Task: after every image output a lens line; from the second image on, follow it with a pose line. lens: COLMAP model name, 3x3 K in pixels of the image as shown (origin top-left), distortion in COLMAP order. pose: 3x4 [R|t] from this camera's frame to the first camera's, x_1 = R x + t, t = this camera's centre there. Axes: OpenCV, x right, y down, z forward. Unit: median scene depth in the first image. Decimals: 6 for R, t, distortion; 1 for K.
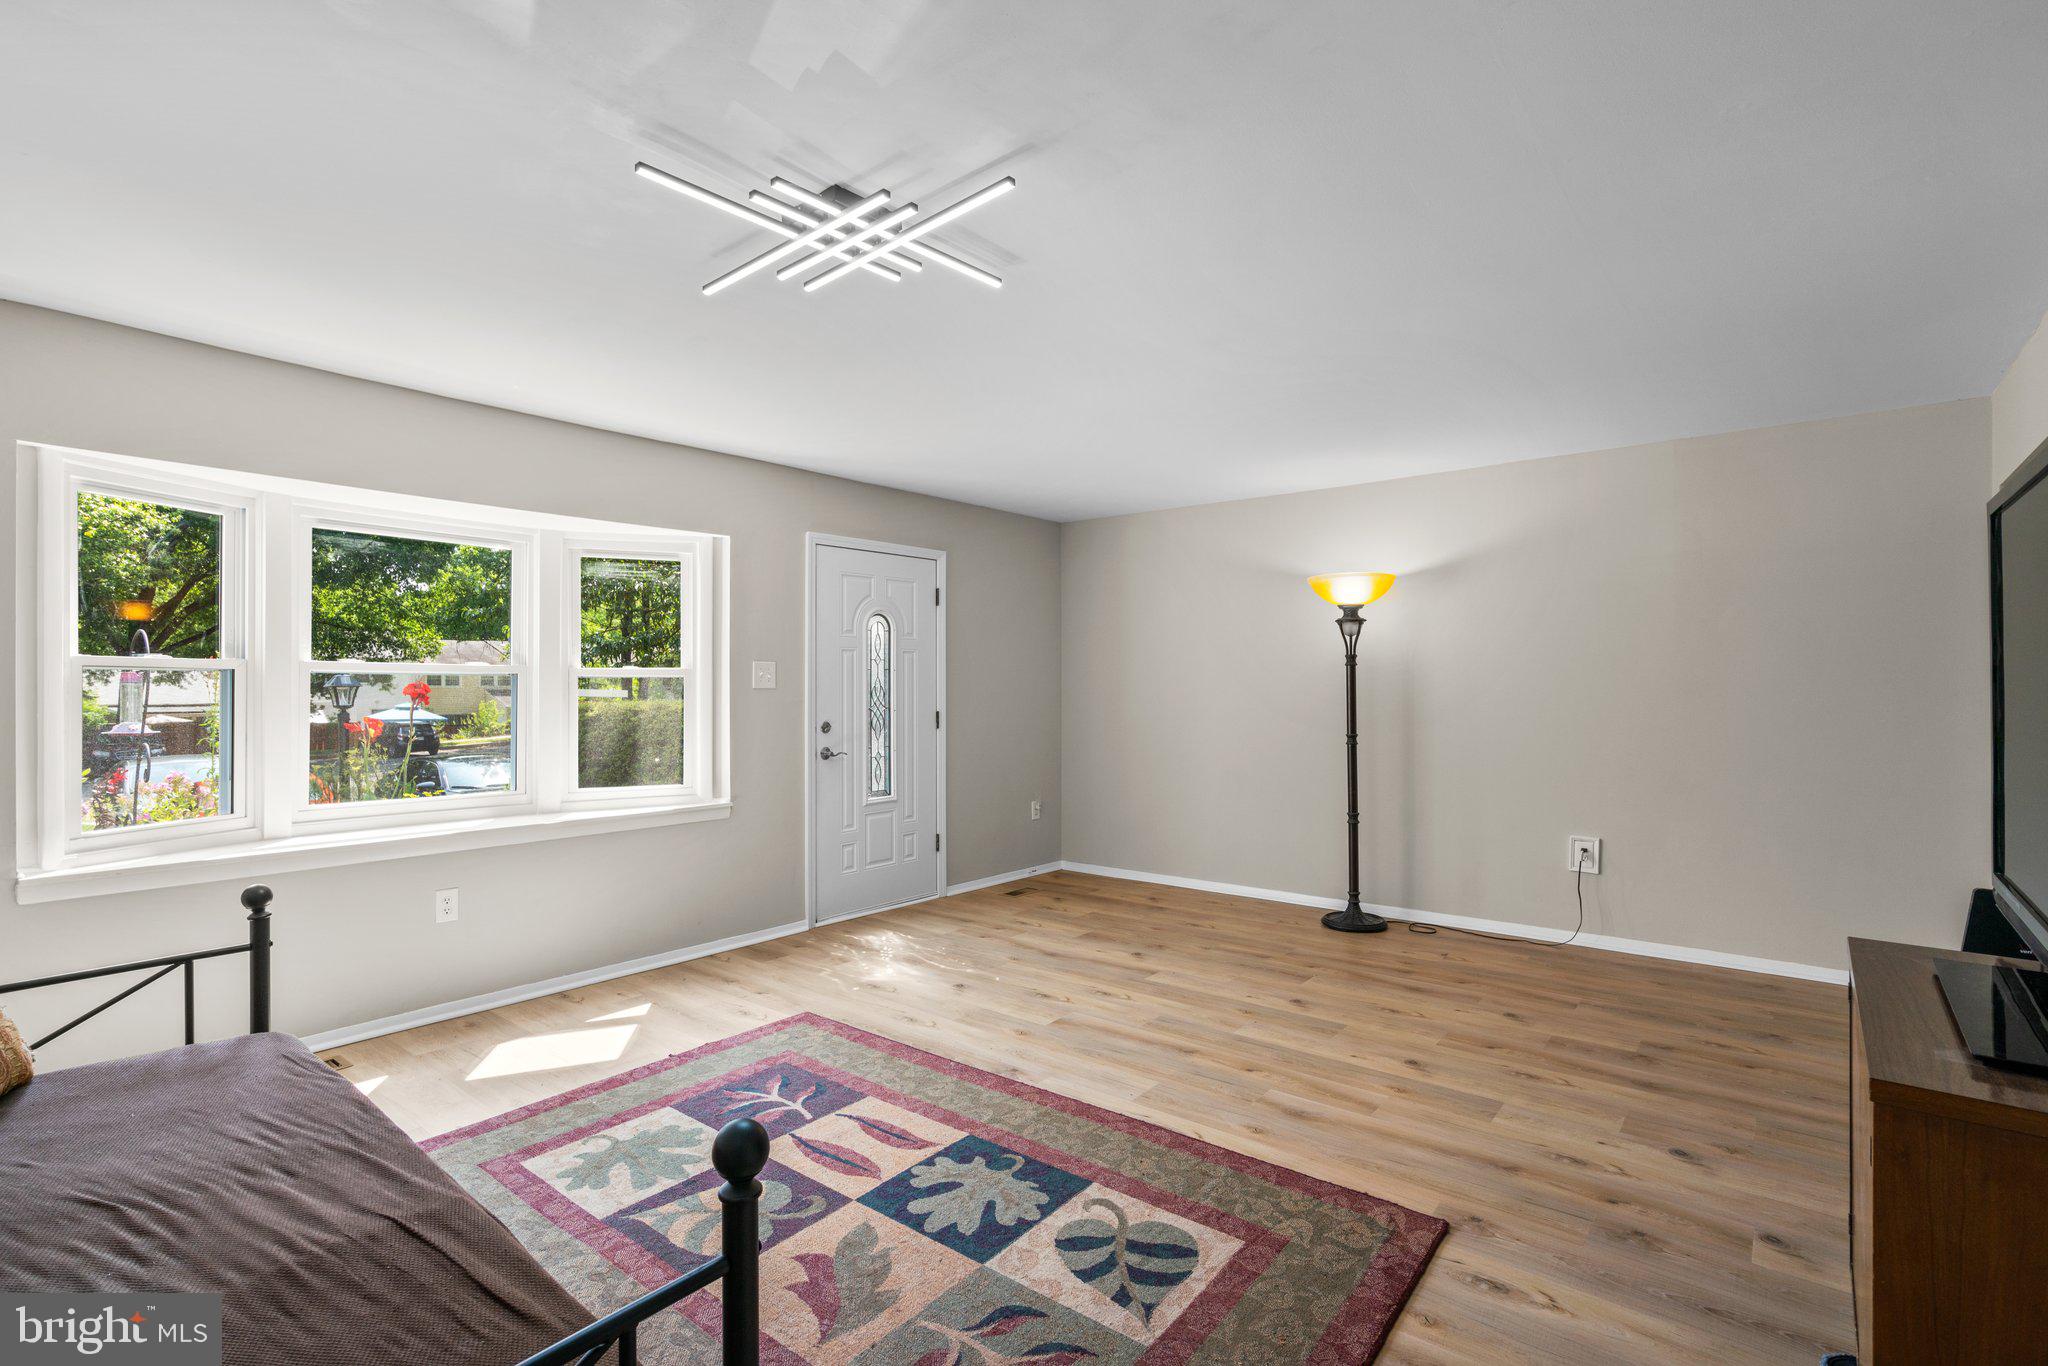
lens RADIAL K [[942.1, 0, 1024.0], [0, 942.1, 683.0], [0, 0, 1]] dist [-0.003571, 0.000196]
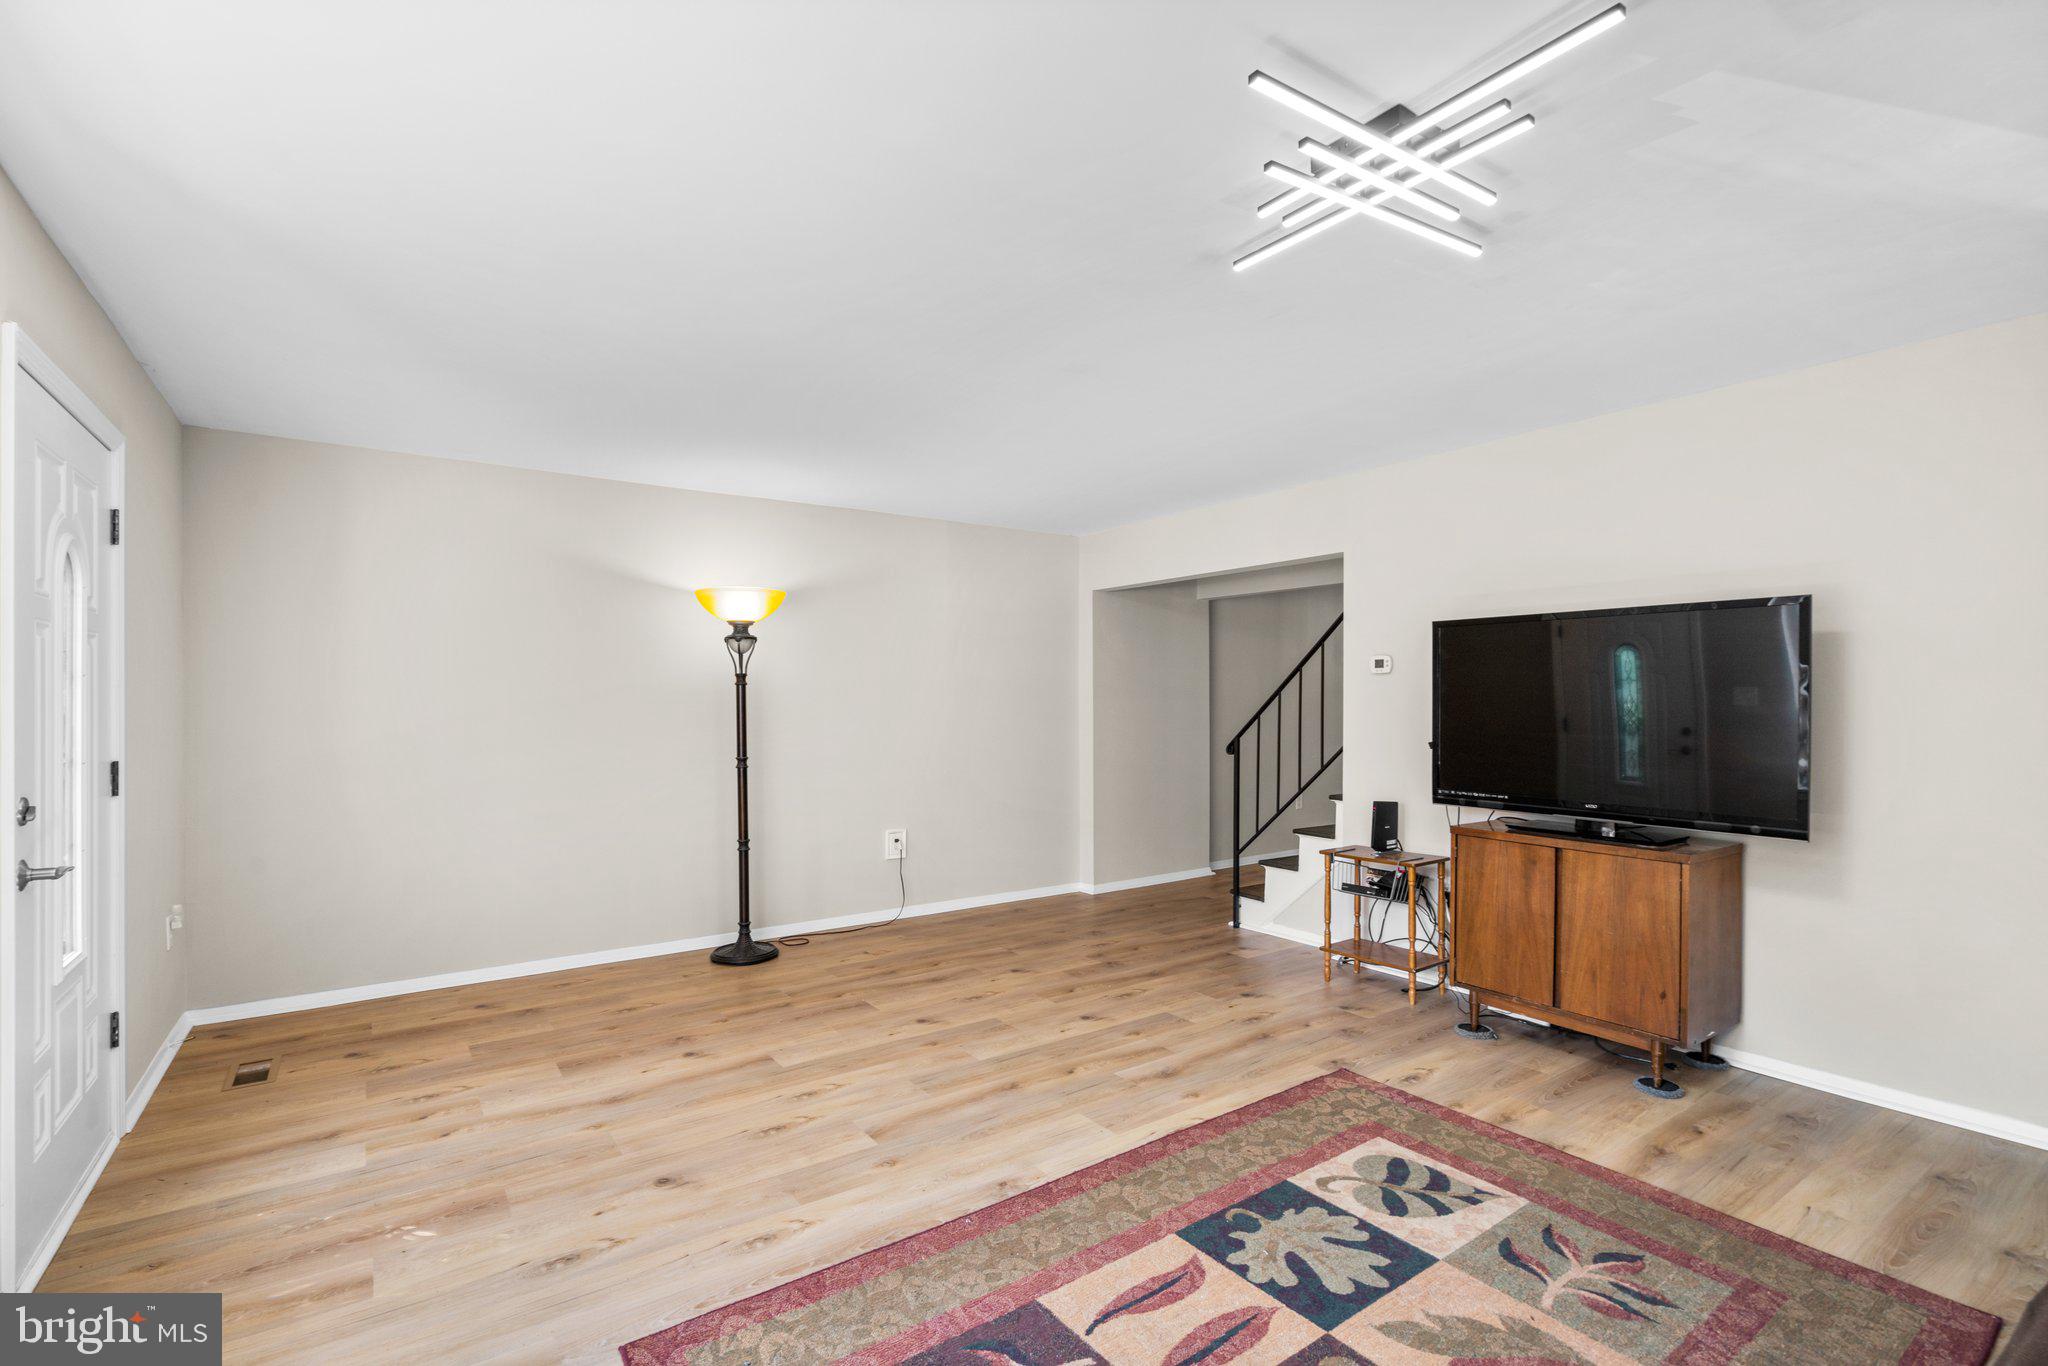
lens RADIAL K [[926.8, 0, 1006.2], [0, 926.8, 703.6], [0, 0, 1]] dist [-0.004171, 0.000422]
pose [[0.279701, 0.001327, 0.960086, -0.834346], [-0.000623, 0.999999, -0.001201, 0.002350], [-0.960087, -0.000262, 0.279701, 0.843406]]
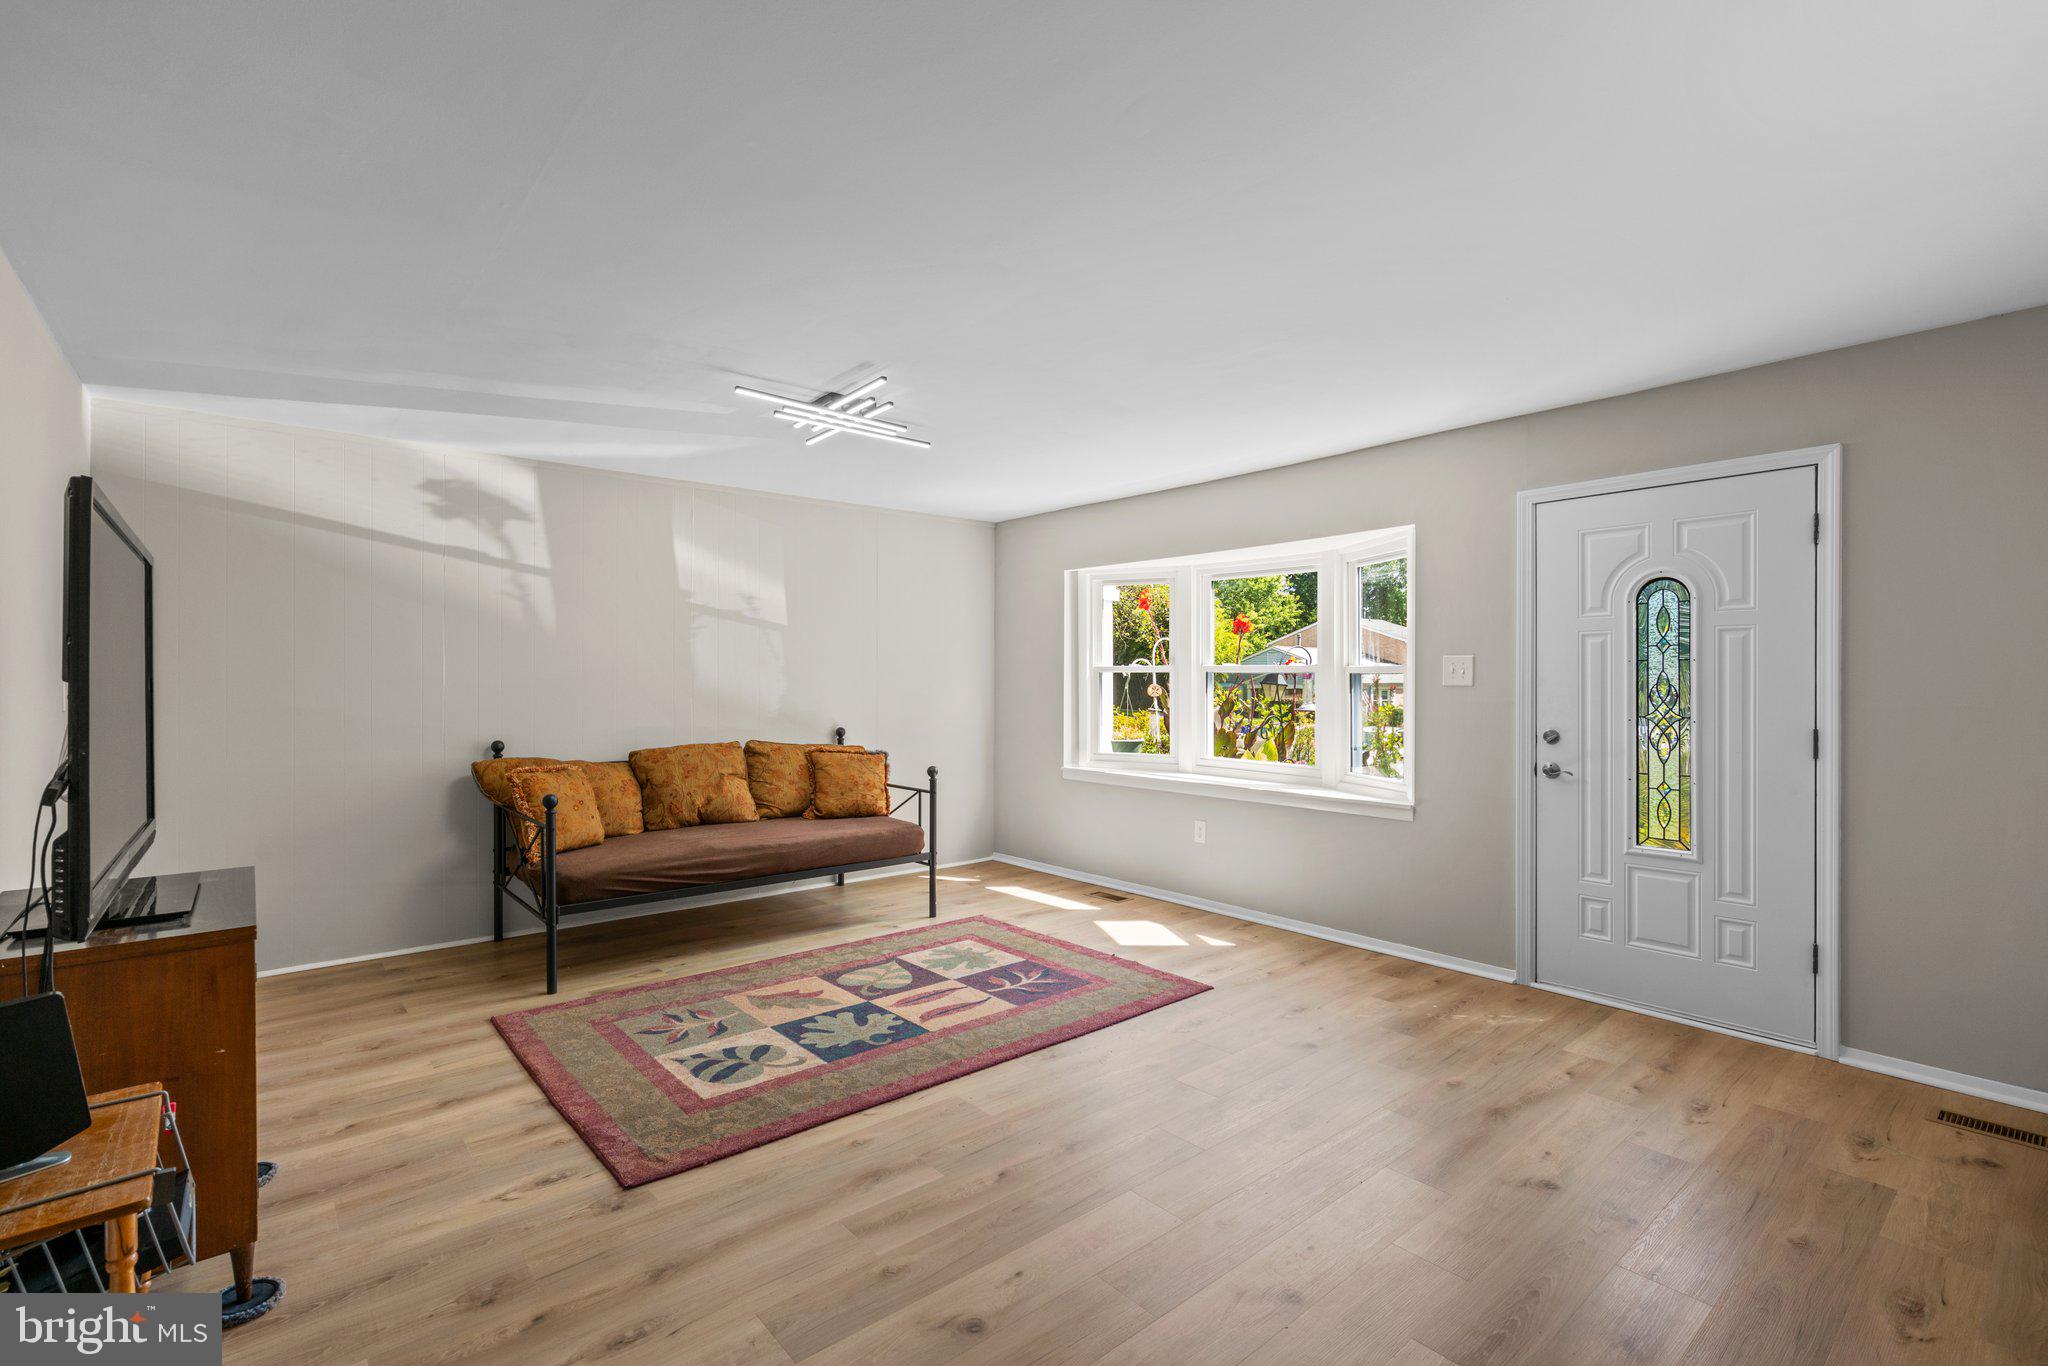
lens RADIAL K [[926.3, 0, 1024.0], [0, 926.3, 683.0], [0, 0, 1]] dist [-0.003695, 0.000712]
pose [[-0.179371, 0.005376, -0.983767, 1.071167], [0.001885, 0.999985, 0.005121, -0.001798], [0.983780, -0.000936, -0.179378, 1.249576]]
